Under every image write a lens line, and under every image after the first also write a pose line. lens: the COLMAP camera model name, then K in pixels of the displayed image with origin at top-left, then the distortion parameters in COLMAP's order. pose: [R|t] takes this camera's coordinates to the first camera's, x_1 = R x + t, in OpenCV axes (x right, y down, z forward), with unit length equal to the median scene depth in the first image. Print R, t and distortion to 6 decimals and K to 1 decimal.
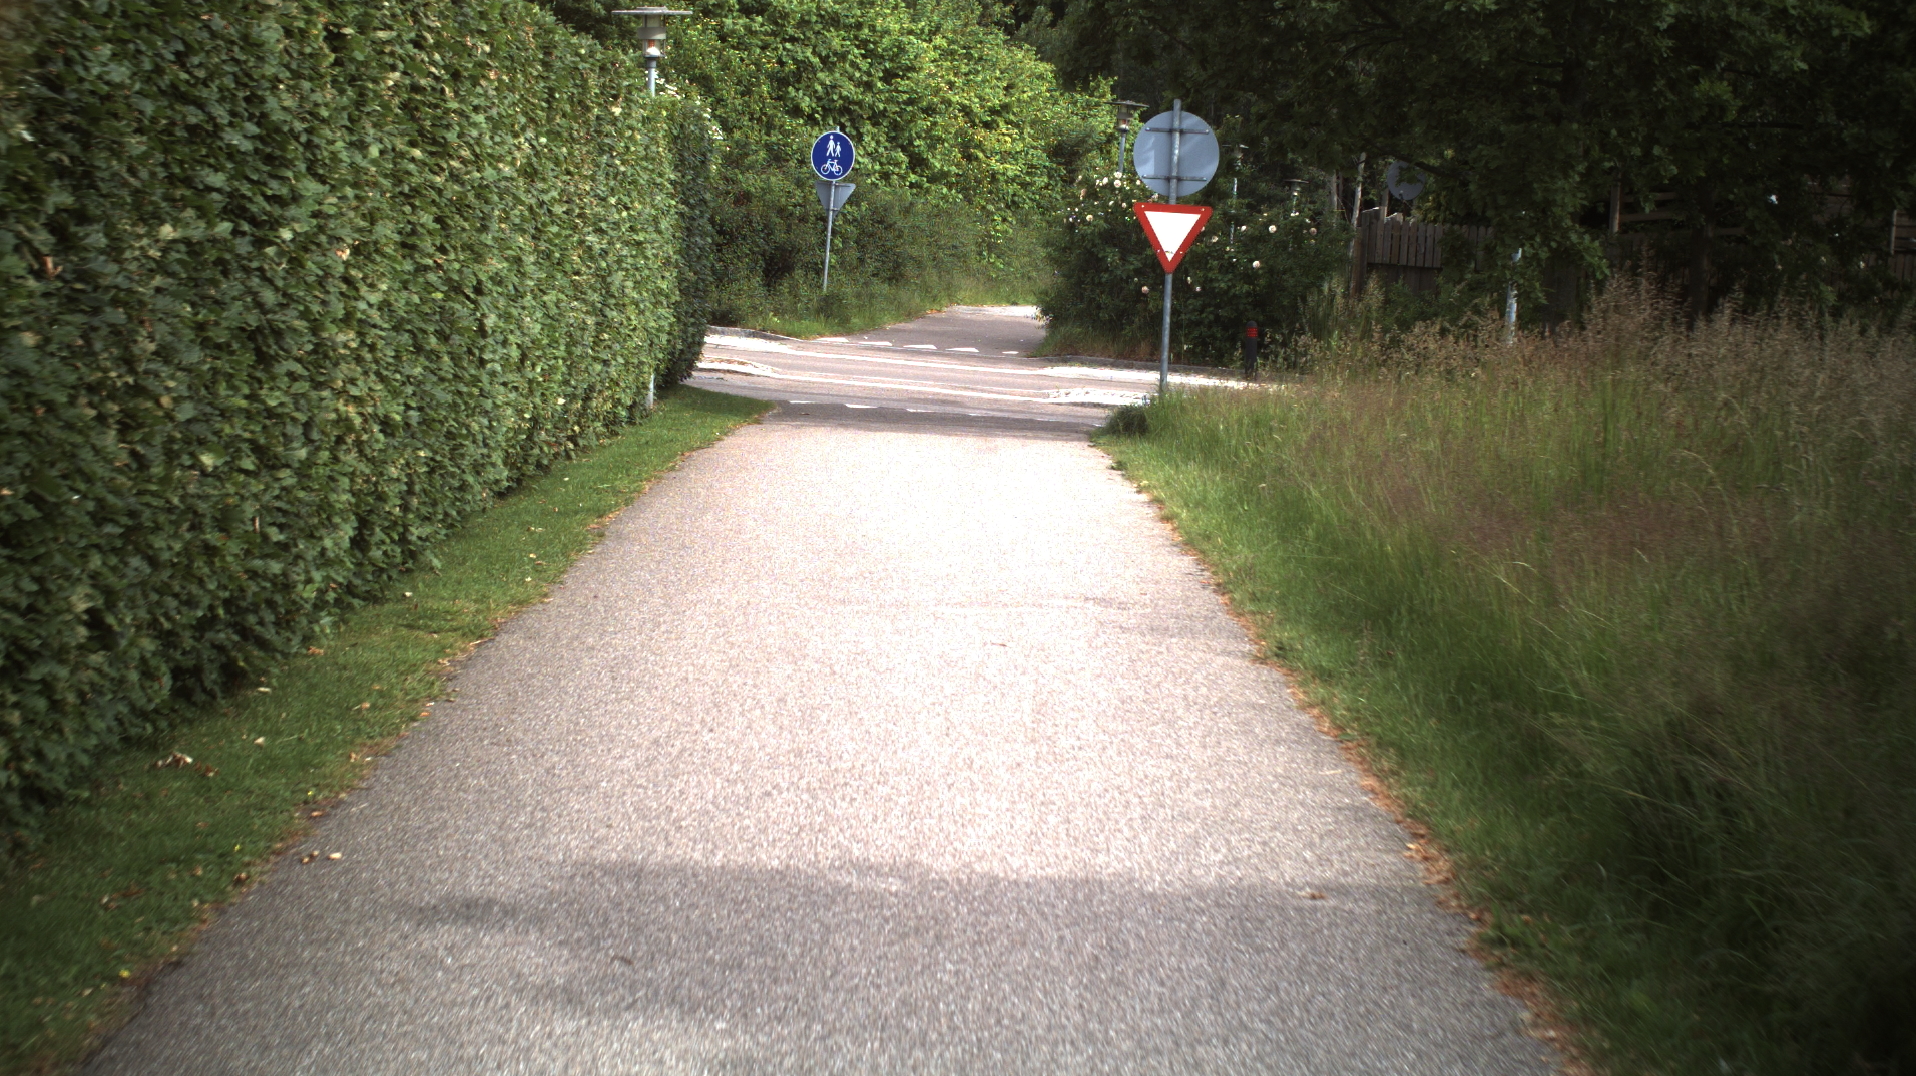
lens RADIAL K [[11902.8, 0, 960.0], [0, 11902.8, 521.8], [0, 0, 1]] dist [-3.286219, 0.000000]
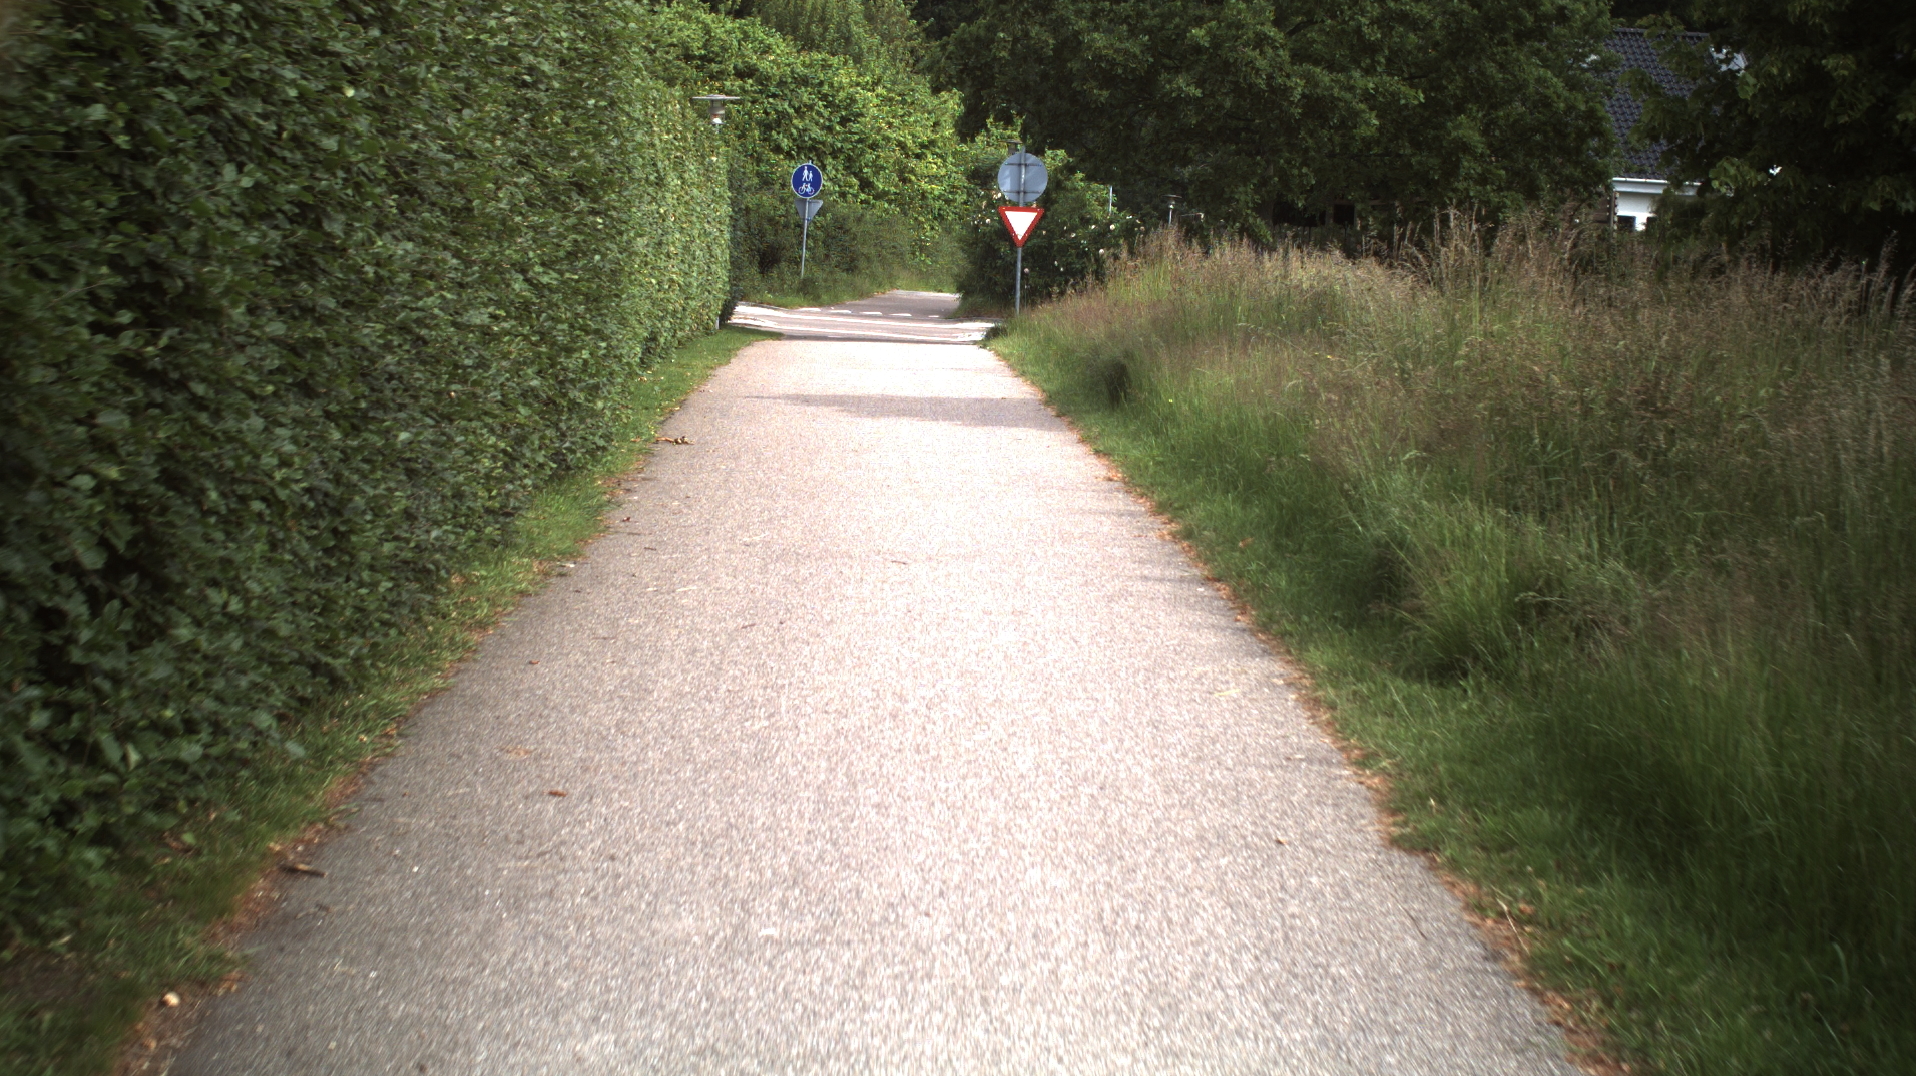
lens RADIAL K [[11902.8, 0, 952.1], [0, 11902.8, 527.0], [0, 0, 1]] dist [-3.286219, 0.000000]
pose [[0.999921, -0.011899, 0.004156, 0.000314], [0.011905, 0.999928, -0.001406, 0.023384], [-0.004139, 0.001455, 0.999990, -0.767270]]
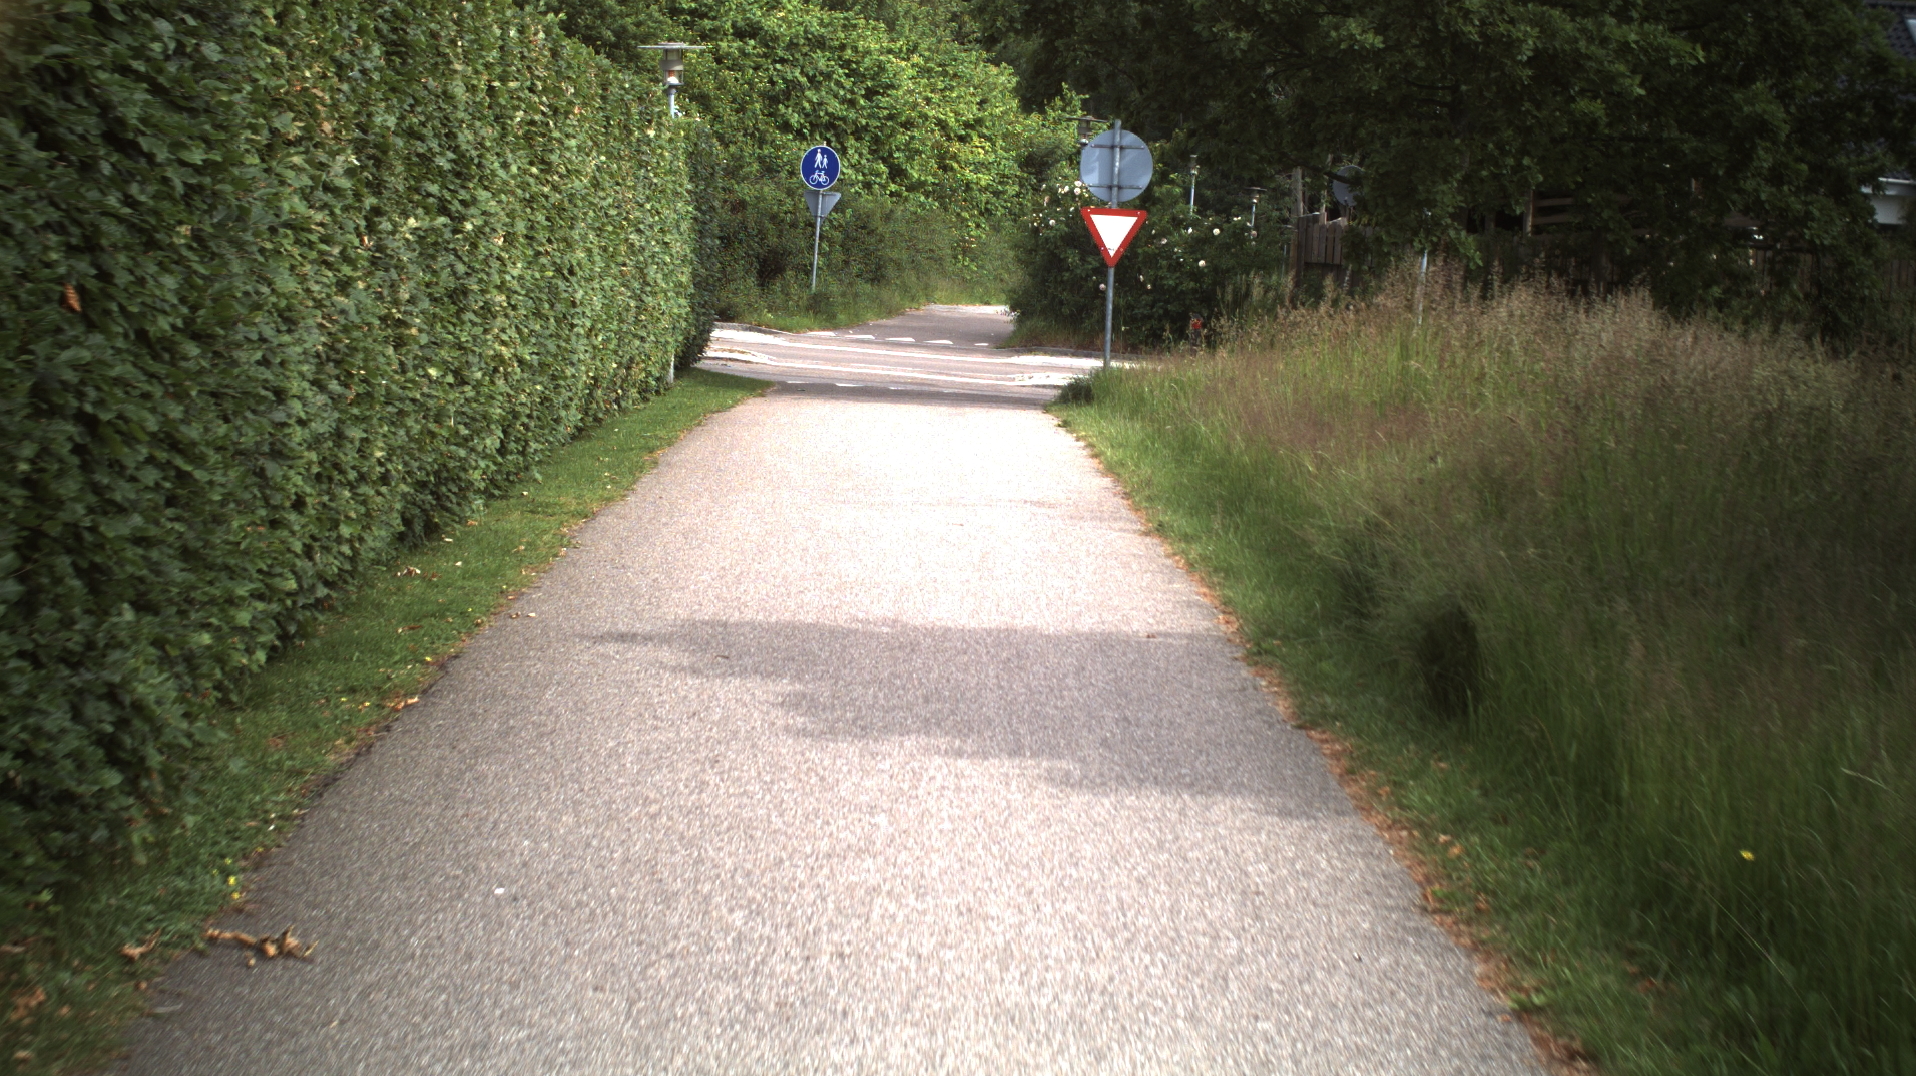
lens RADIAL K [[11902.8, 0, 952.7], [0, 11902.8, 545.1], [0, 0, 1]] dist [-3.286219, 0.000000]
pose [[0.999993, -0.003519, 0.001033, 0.000610], [0.003518, 0.999993, 0.001196, 0.005546], [-0.001038, -0.001193, 0.999999, -0.190981]]
